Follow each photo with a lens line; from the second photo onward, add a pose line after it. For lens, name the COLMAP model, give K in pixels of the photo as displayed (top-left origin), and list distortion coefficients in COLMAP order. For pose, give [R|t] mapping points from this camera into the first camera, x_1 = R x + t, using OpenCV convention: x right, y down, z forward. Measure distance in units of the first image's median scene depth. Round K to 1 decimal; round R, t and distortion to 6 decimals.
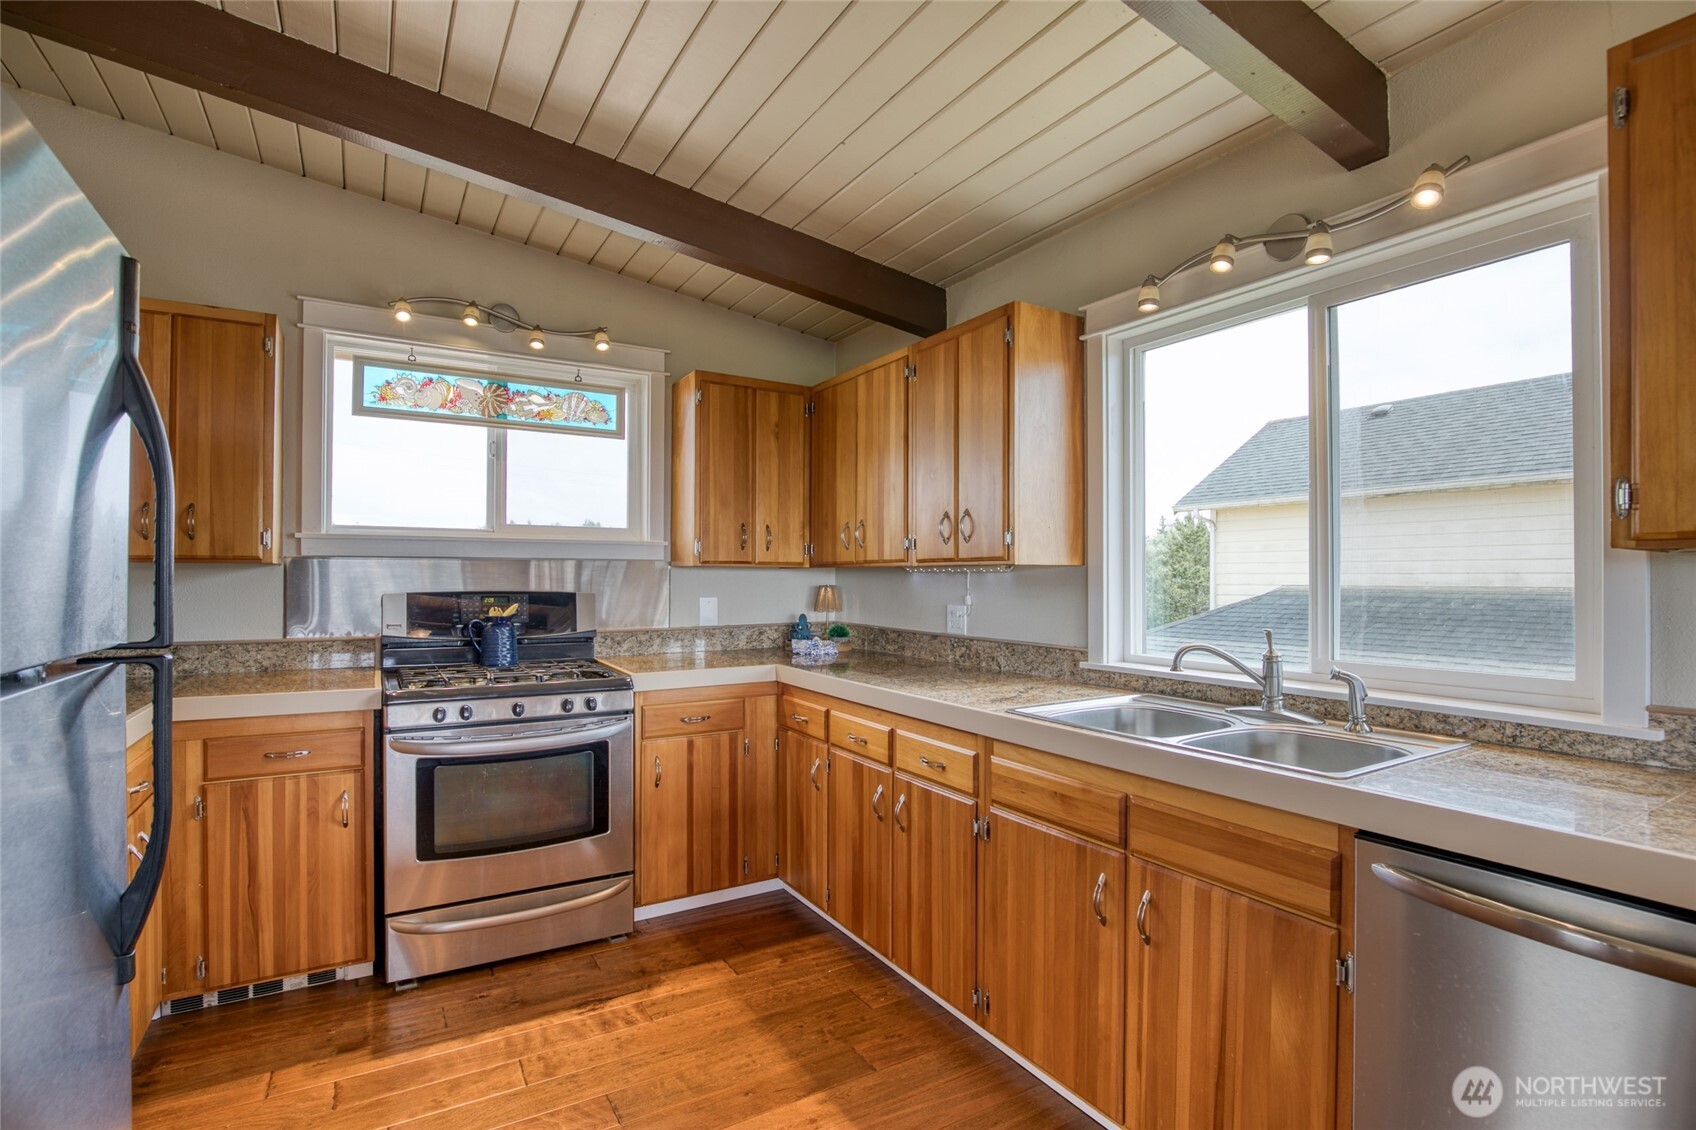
lens RADIAL K [[786.1, 0, 903.9], [0, 786.1, 578.3], [0, 0, 1]] dist [-0.034921, 0.006519]
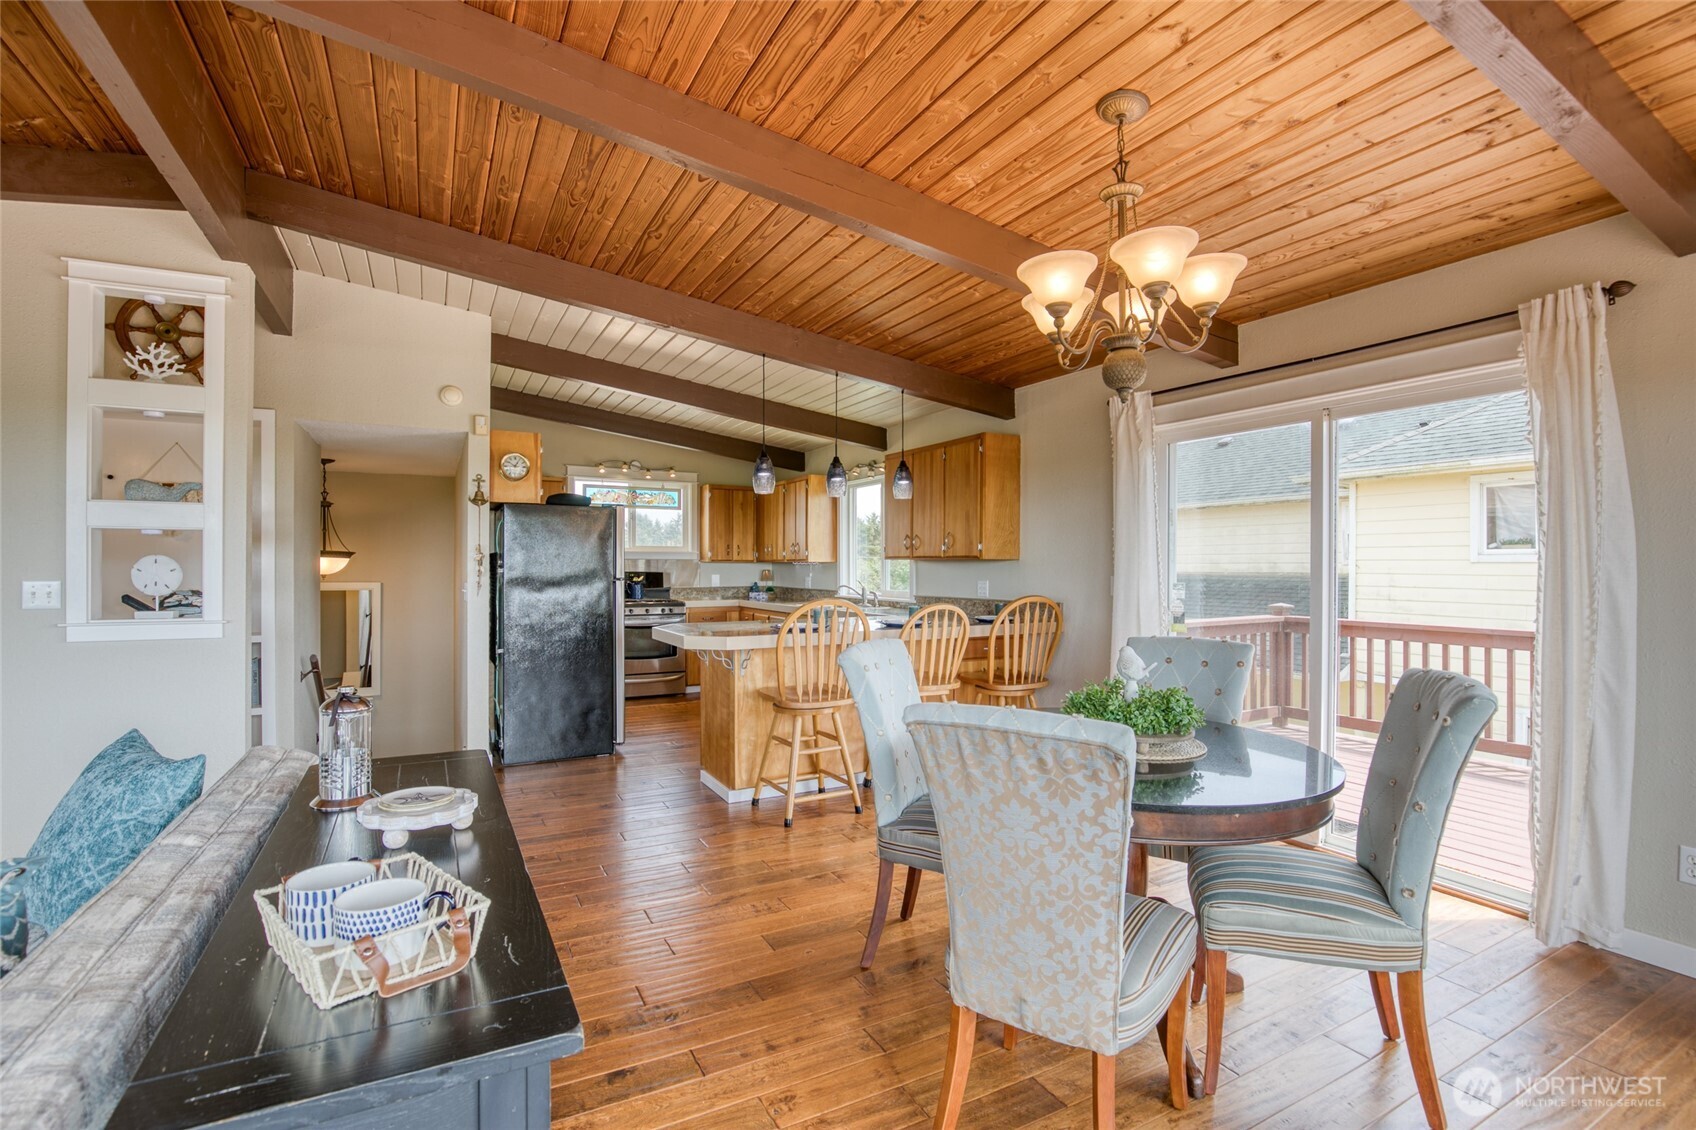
lens RADIAL K [[786.1, 0, 881.6], [0, 786.1, 570.5], [0, 0, 1]] dist [-0.034921, 0.006519]
pose [[0.996893, -0.001064, -0.078758, 0.494718], [0.001361, 0.999992, 0.003723, 0.003839], [0.078754, -0.003819, 0.996887, -1.499721]]
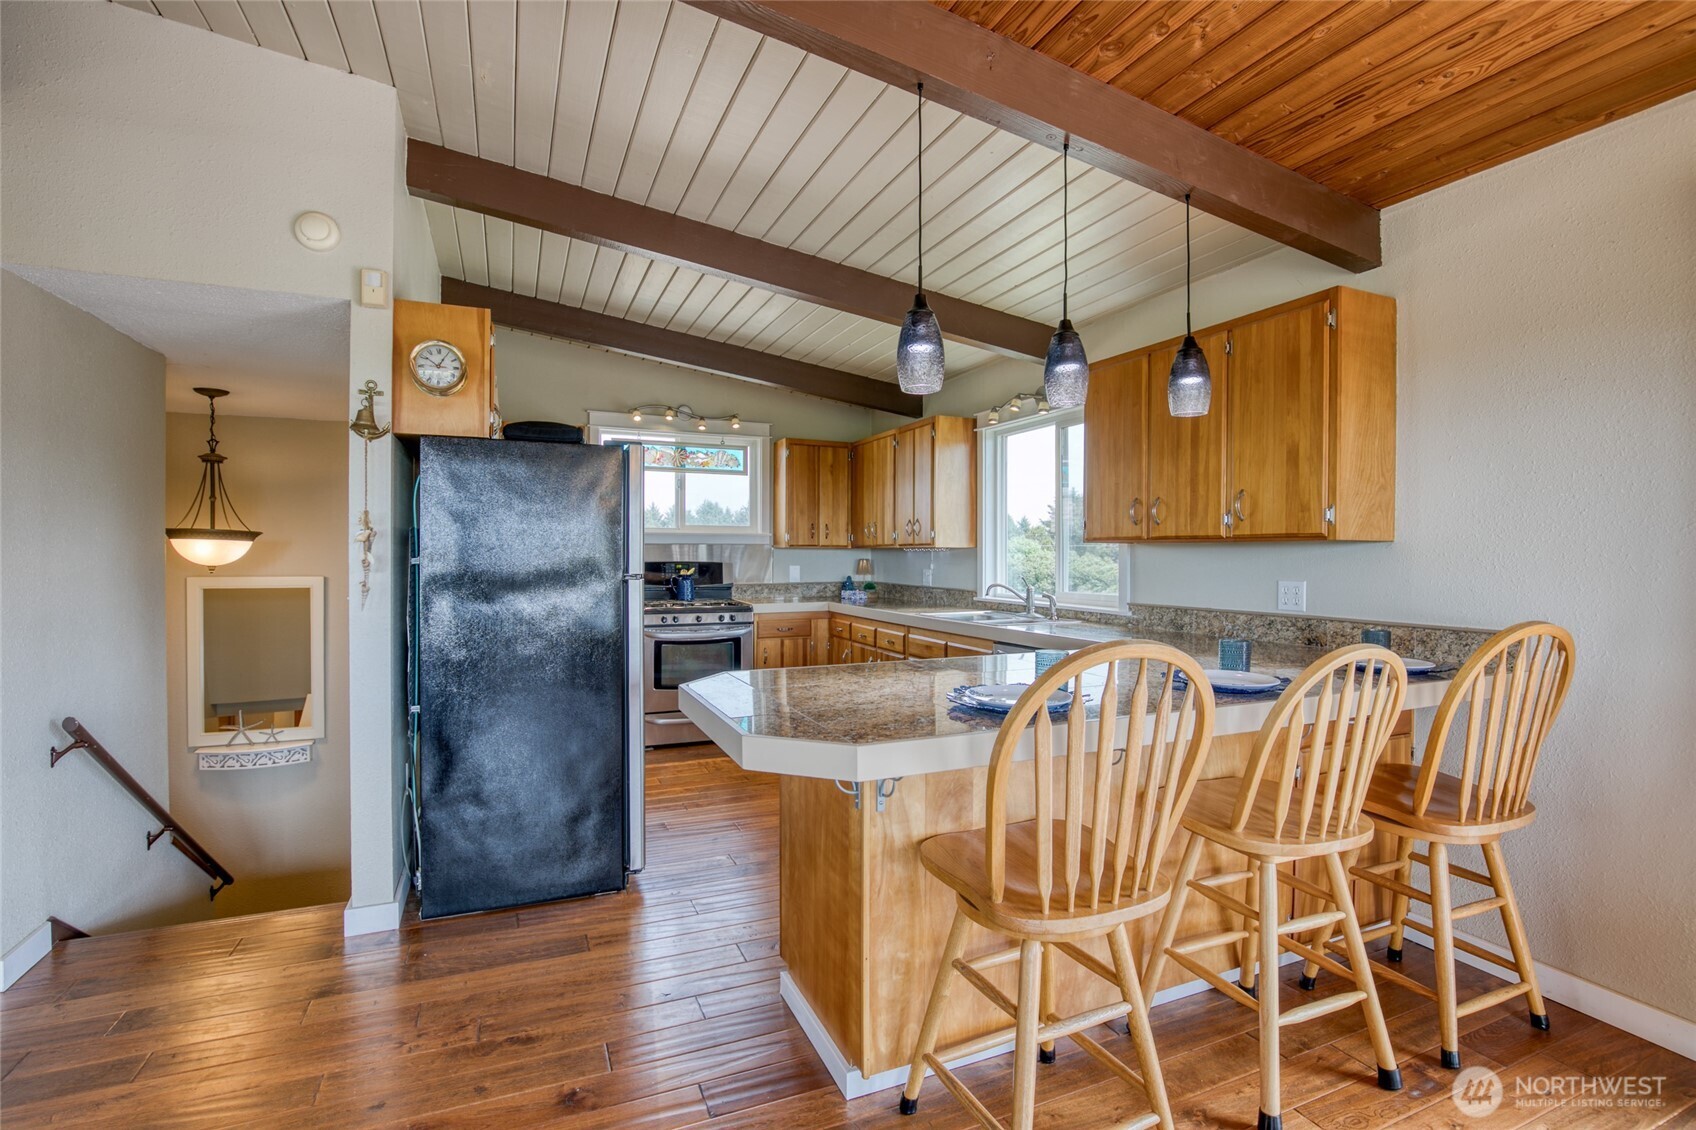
lens RADIAL K [[786.1, 0, 862.7], [0, 786.1, 571.1], [0, 0, 1]] dist [-0.034921, 0.006519]
pose [[0.982297, 0.003847, -0.187290, 0.245218], [-0.000311, 0.999821, 0.018905, 0.003776], [0.187329, -0.018512, 0.982123, -0.740020]]
